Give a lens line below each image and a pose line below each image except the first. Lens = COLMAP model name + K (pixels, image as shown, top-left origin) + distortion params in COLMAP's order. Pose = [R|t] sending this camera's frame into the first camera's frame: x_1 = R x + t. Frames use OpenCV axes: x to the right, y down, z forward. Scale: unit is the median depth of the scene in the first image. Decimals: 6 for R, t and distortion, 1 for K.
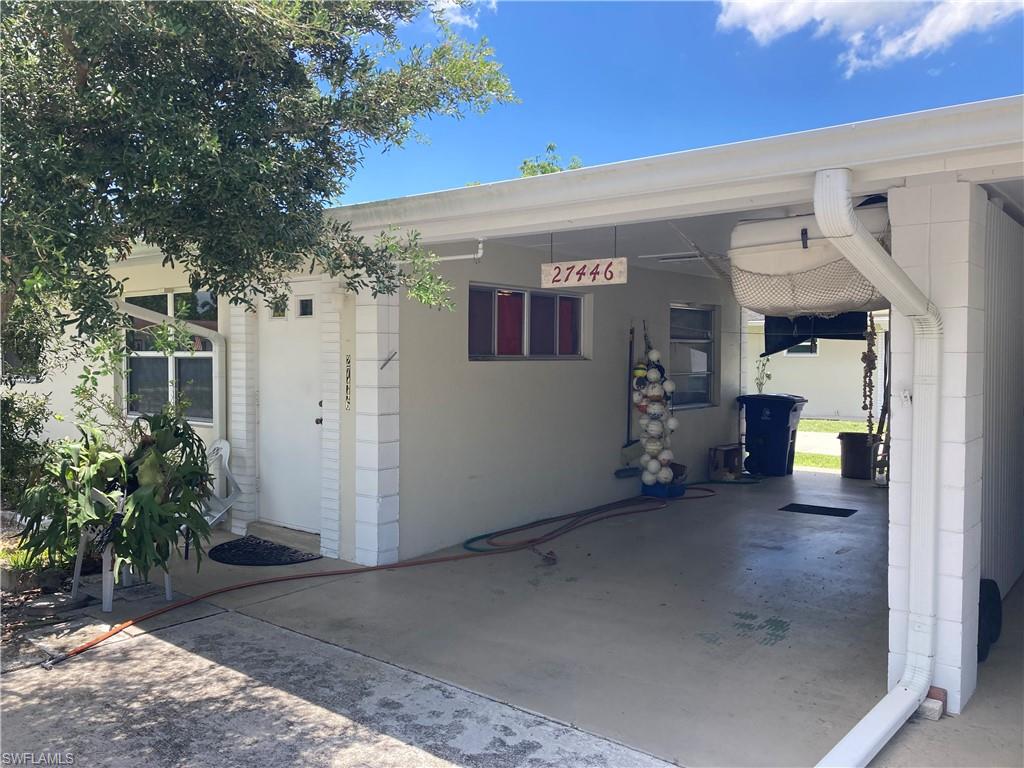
lens RADIAL K [[831.1, 0, 512.0], [0, 831.1, 384.0], [0, 0, 1]] dist [0.031343, -0.006217]
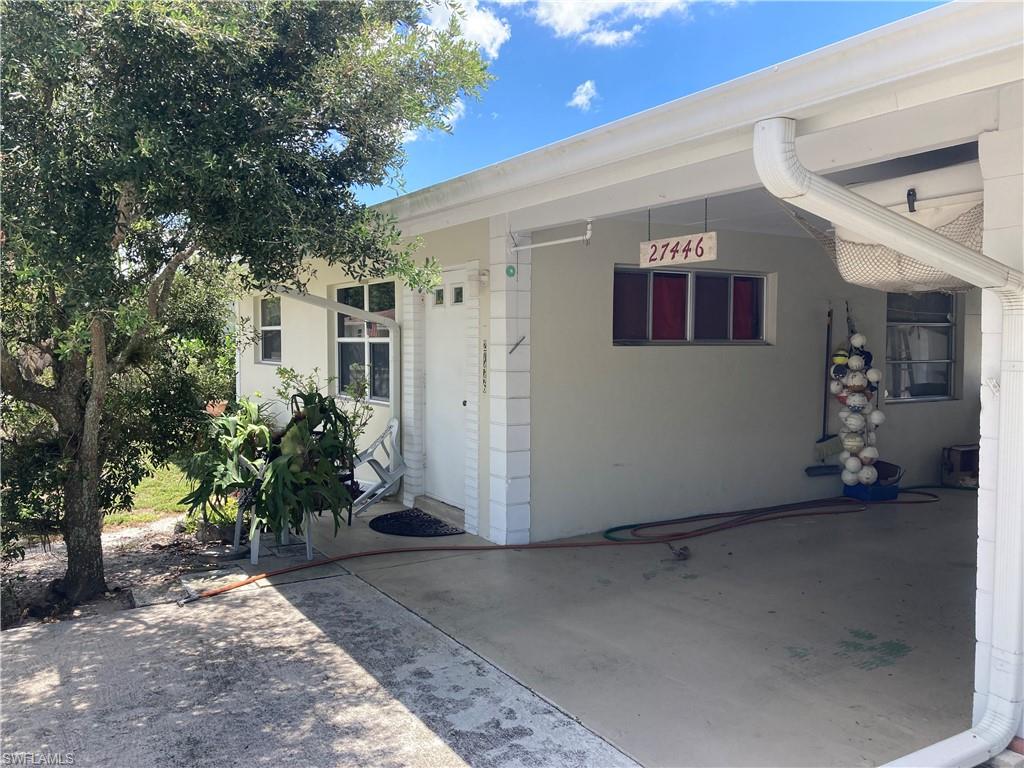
lens RADIAL K [[839.7, 0, 512.0], [0, 839.7, 384.0], [0, 0, 1]] dist [0.025304, -0.007946]
pose [[0.941506, 0.016158, -0.336608, 0.237597], [-0.011584, 0.999811, 0.015593, 0.004537], [0.336796, -0.010782, 0.941516, 0.043458]]
